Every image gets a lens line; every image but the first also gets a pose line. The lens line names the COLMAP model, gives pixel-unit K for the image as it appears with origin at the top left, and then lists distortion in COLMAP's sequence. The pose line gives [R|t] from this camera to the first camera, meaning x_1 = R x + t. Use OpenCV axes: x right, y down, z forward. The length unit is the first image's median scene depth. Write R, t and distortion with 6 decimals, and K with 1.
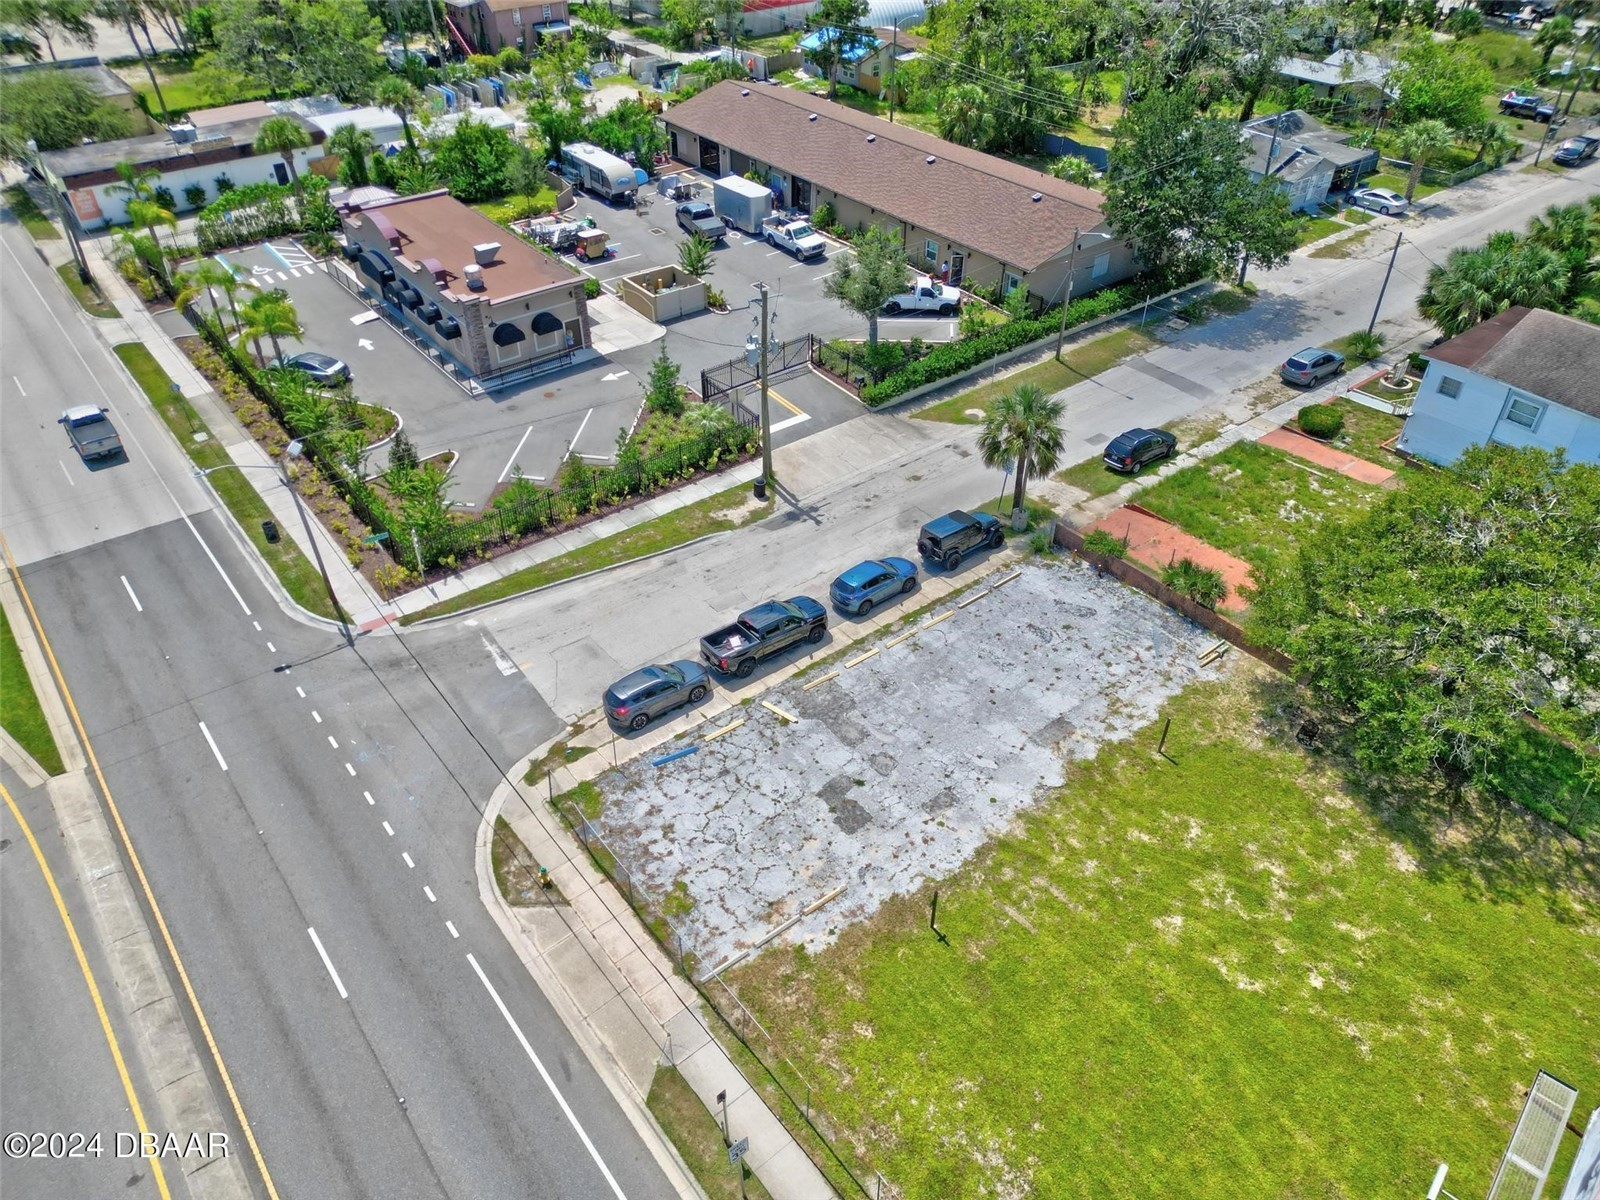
lens RADIAL K [[1121.2, 0, 797.4], [0, 1121.2, 596.0], [0, 0, 1]] dist [0.068325, -0.062658]
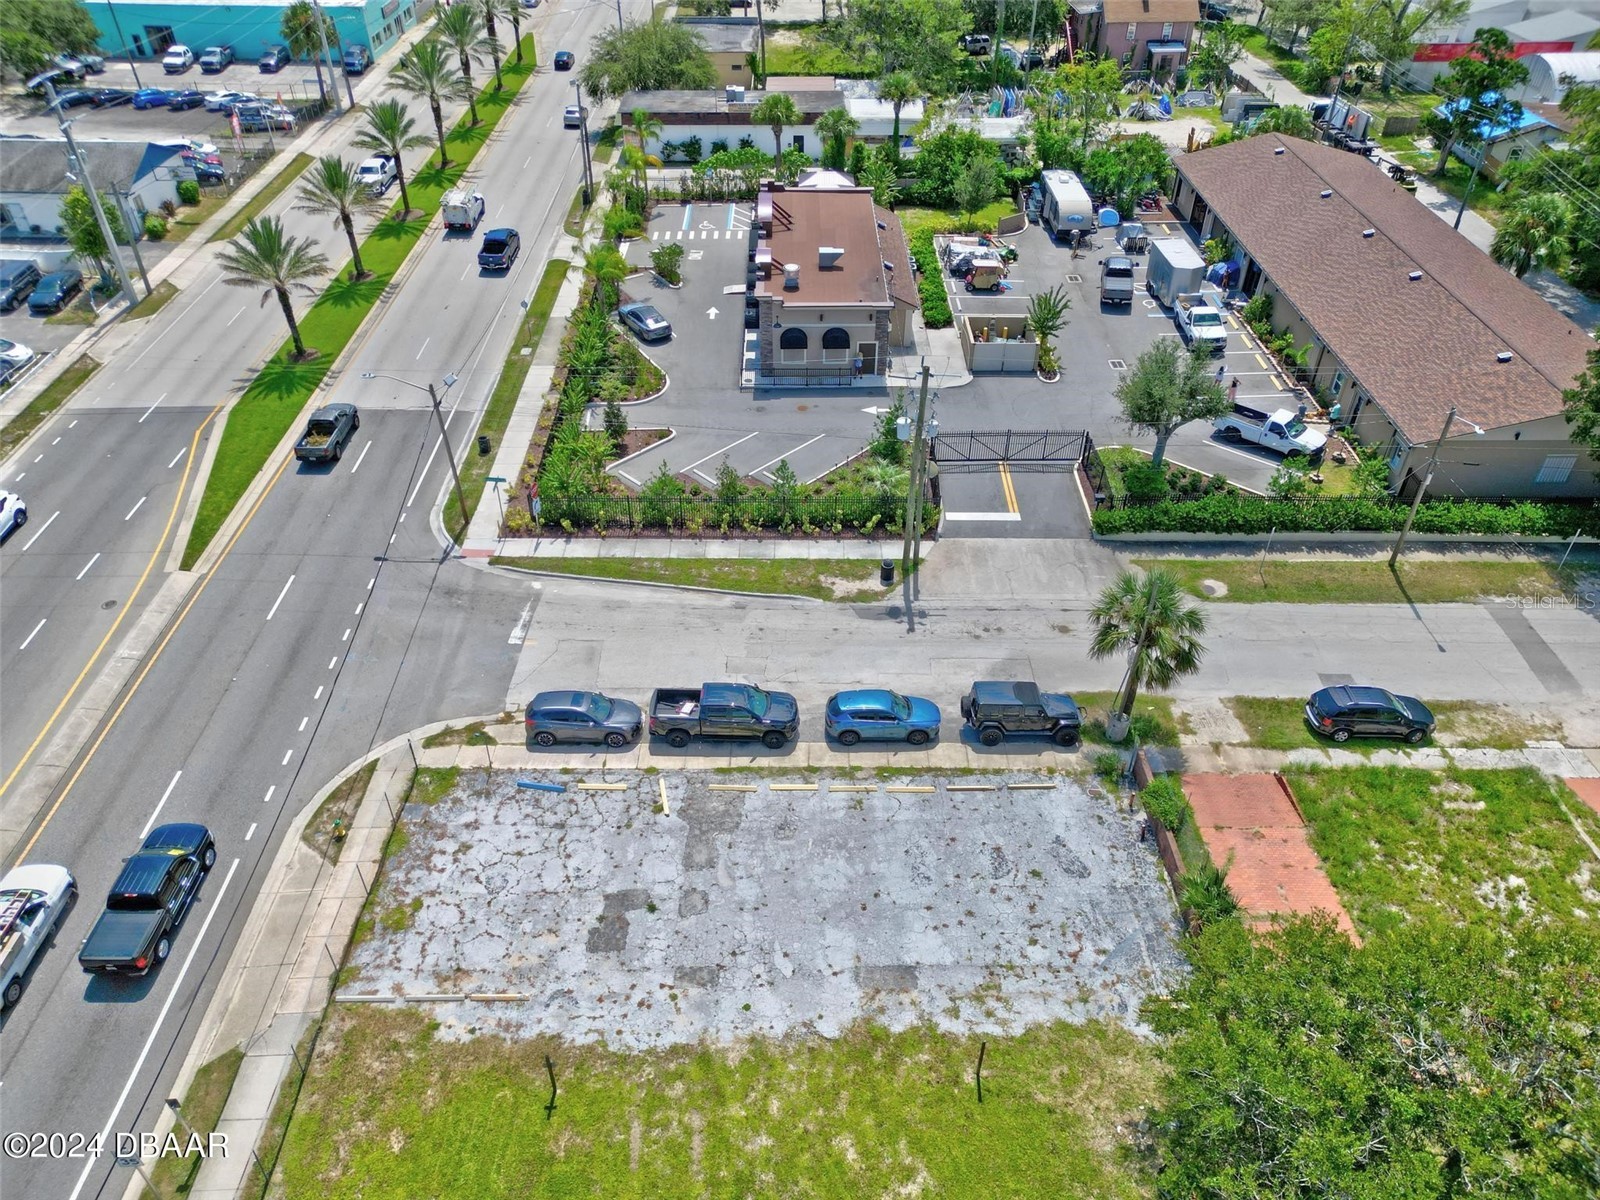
lens RADIAL K [[1121.2, 0, 796.3], [0, 1121.2, 597.7], [0, 0, 1]] dist [0.068325, -0.062658]
pose [[0.790474, 0.380124, -0.480266, 0.313026], [-0.378585, 0.919620, 0.104750, -0.128066], [0.481480, 0.099020, 0.870845, 0.161611]]
